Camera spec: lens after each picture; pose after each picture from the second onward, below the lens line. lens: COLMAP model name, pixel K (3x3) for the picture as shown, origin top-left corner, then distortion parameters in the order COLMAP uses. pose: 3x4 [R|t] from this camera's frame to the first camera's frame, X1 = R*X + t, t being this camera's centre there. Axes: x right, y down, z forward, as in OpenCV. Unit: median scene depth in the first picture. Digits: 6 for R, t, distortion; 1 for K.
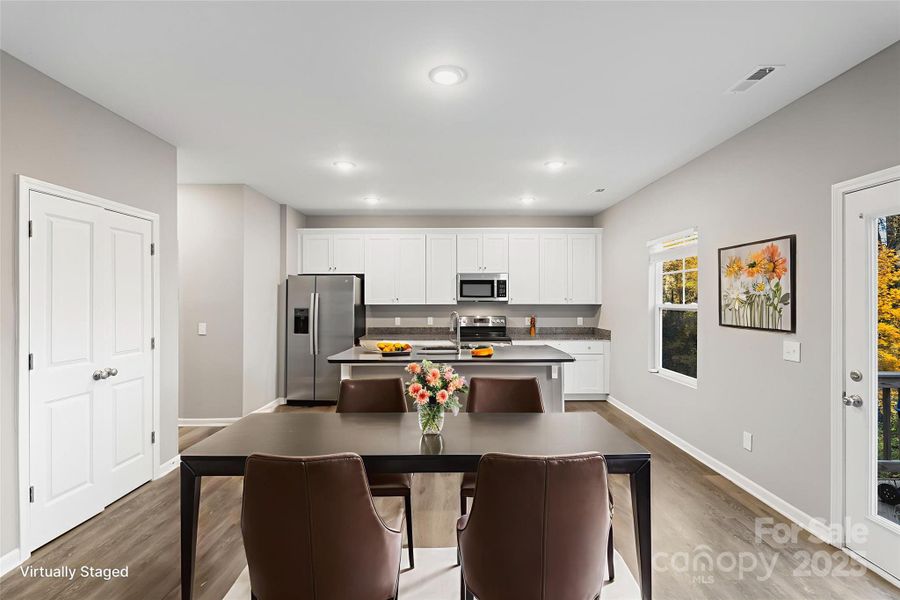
lens RADIAL K [[397.0, 0, 452.6], [0, 397.0, 300.0], [0, 0, 1]] dist [-0.001031, 0.000704]
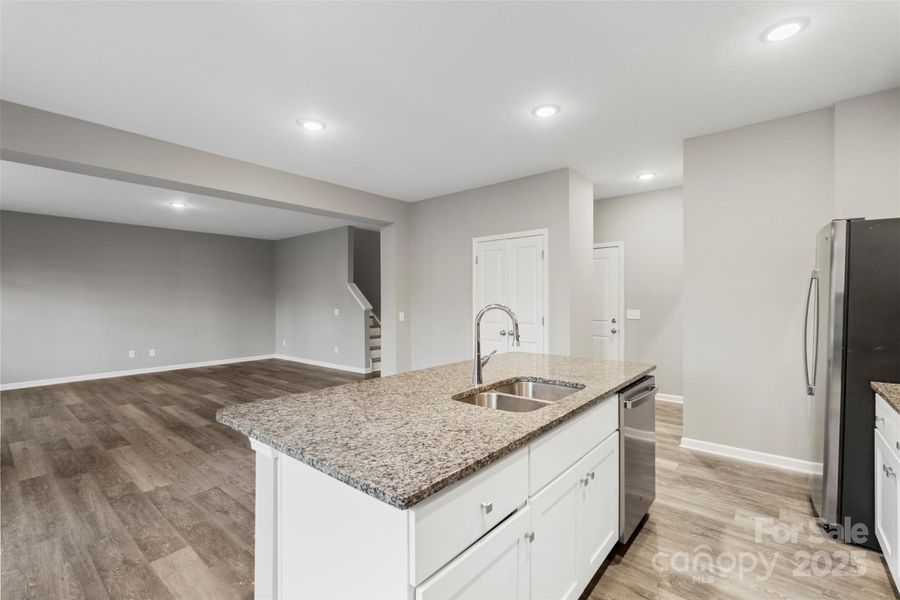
lens RADIAL K [[397.0, 0, 452.8], [0, 397.0, 300.6], [0, 0, 1]] dist [-0.001031, 0.000704]
pose [[-0.644060, 0.005165, -0.764957, 0.453872], [0.002869, 0.999986, 0.004337, 0.024863], [0.764969, 0.000599, -0.644067, 1.405234]]
